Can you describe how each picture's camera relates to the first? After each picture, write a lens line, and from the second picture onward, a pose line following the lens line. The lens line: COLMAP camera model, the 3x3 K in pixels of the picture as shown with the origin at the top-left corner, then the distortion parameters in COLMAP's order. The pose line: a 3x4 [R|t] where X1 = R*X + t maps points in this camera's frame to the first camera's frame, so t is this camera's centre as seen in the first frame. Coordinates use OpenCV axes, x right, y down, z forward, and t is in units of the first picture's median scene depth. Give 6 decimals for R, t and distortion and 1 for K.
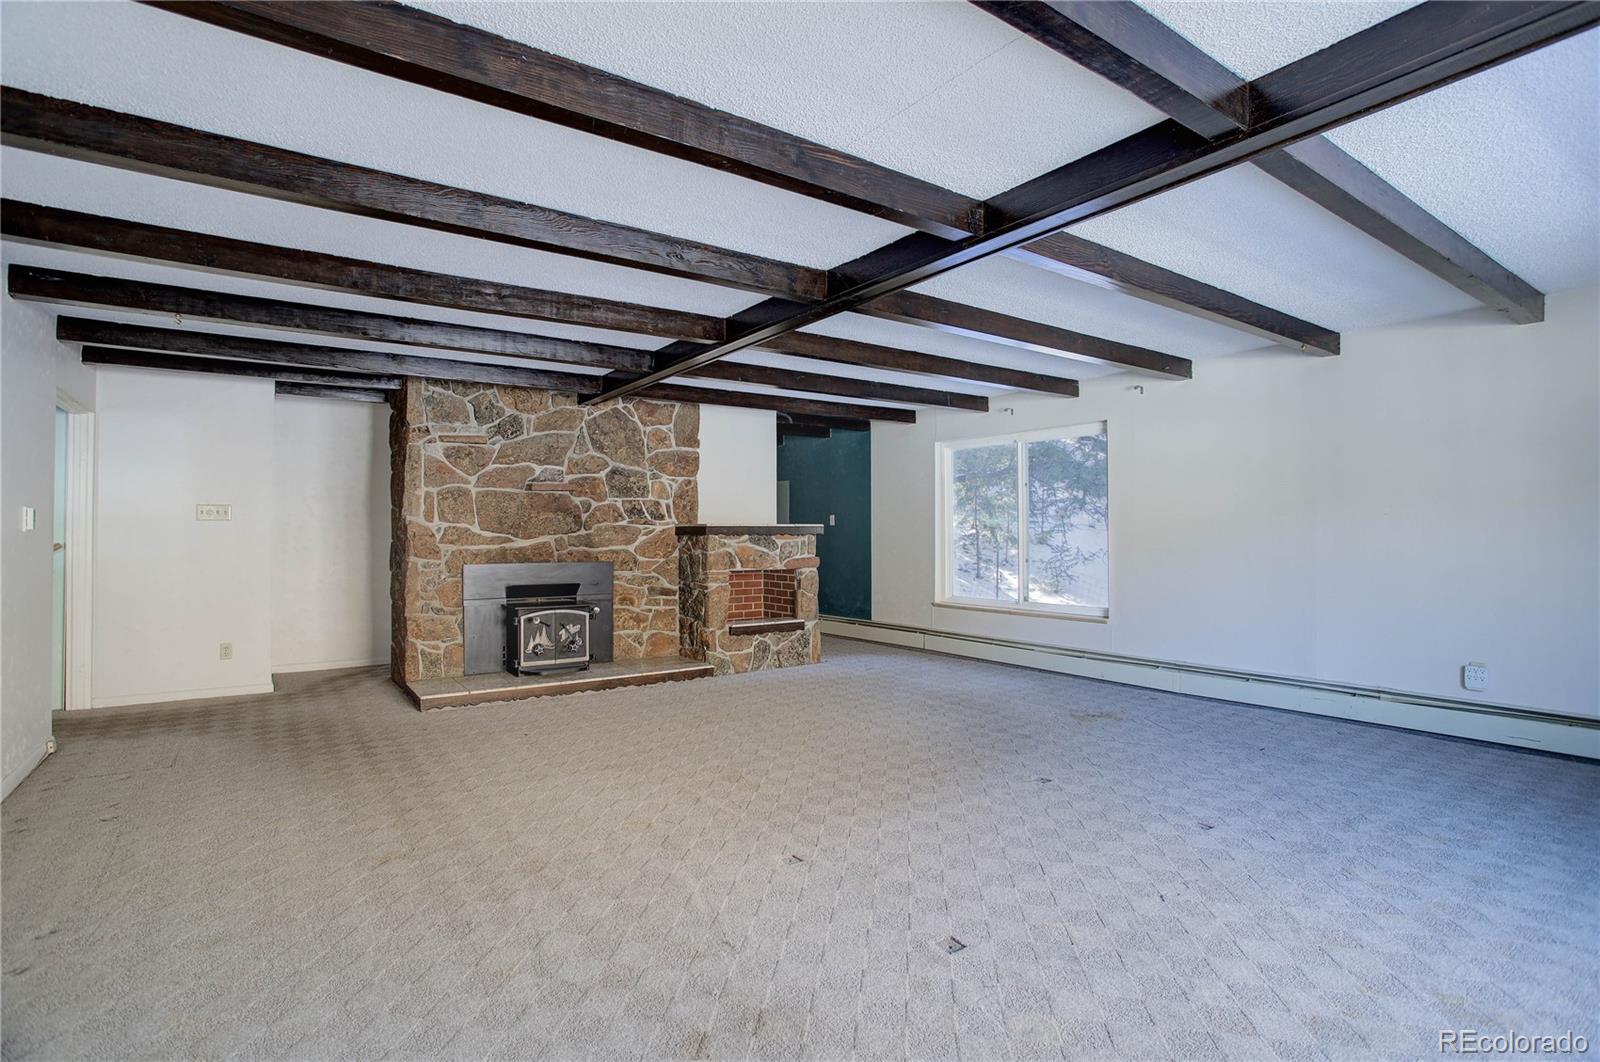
lens RADIAL K [[780.3, 0, 793.0], [0, 780.3, 525.7], [0, 0, 1]] dist [-0.083207, 0.039341]
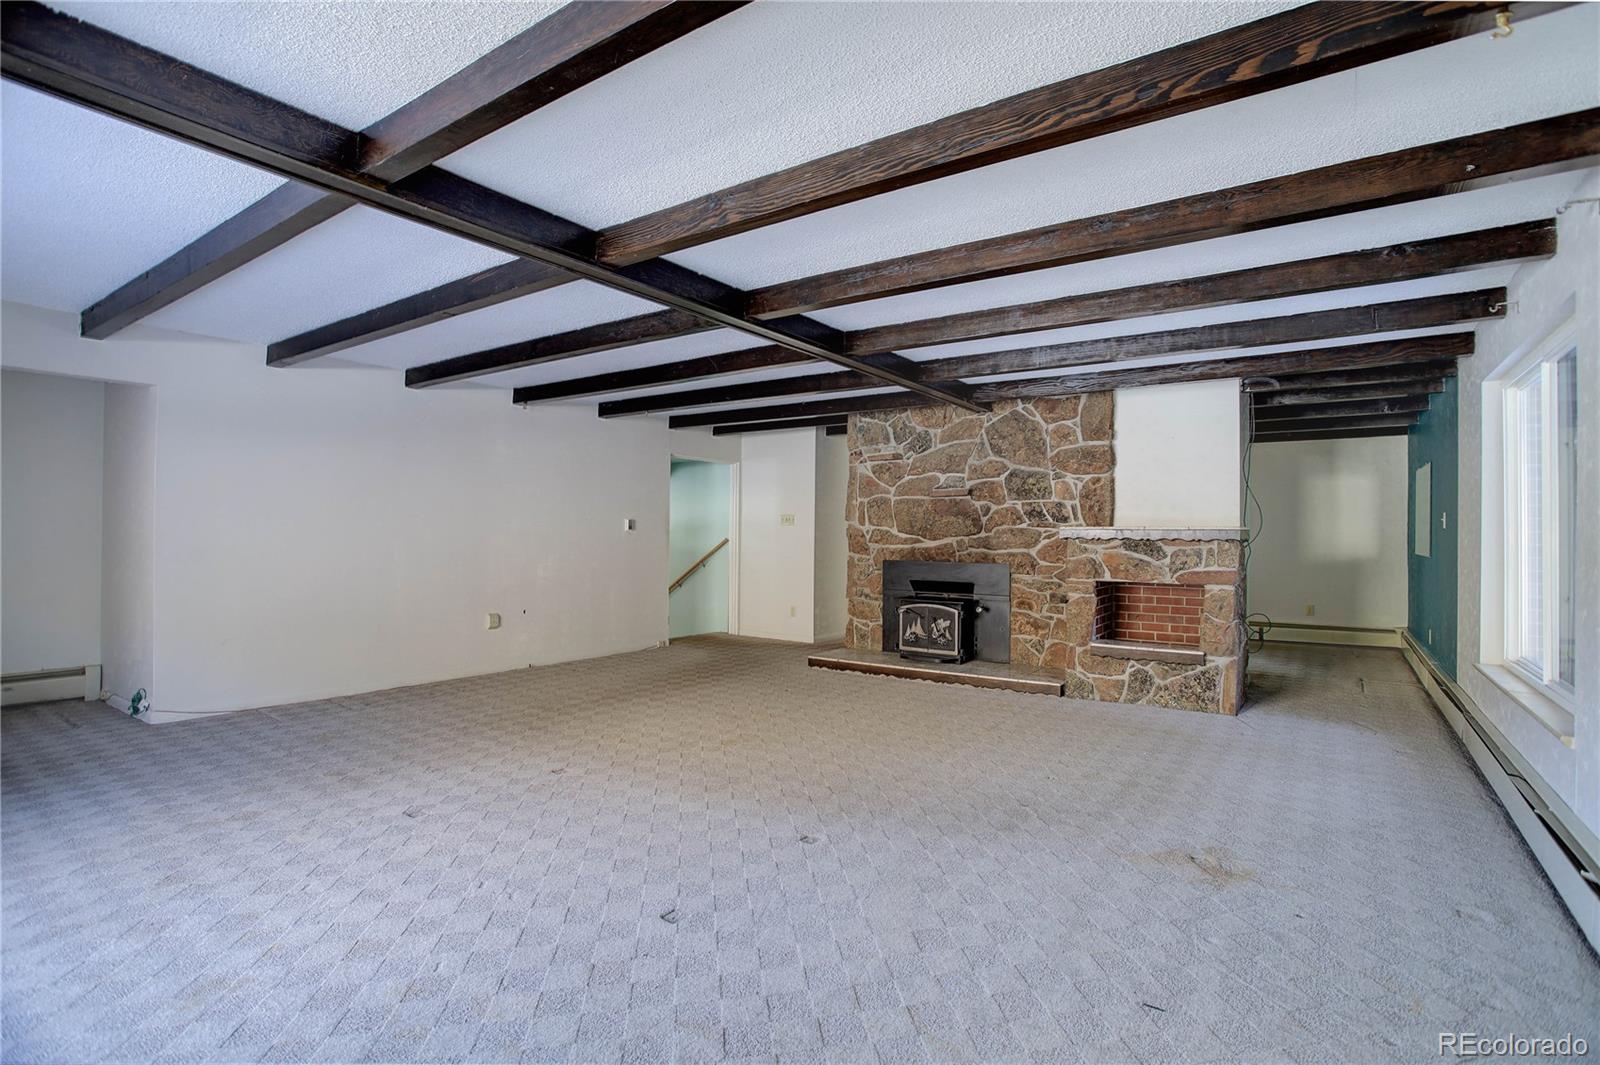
lens RADIAL K [[780.3, 0, 793.0], [0, 780.3, 527.2], [0, 0, 1]] dist [-0.083207, 0.039341]
pose [[0.345506, -0.001170, -0.938416, 0.612616], [-0.001123, 0.999998, -0.001661, 0.000315], [0.938416, 0.001628, 0.345504, 0.393284]]
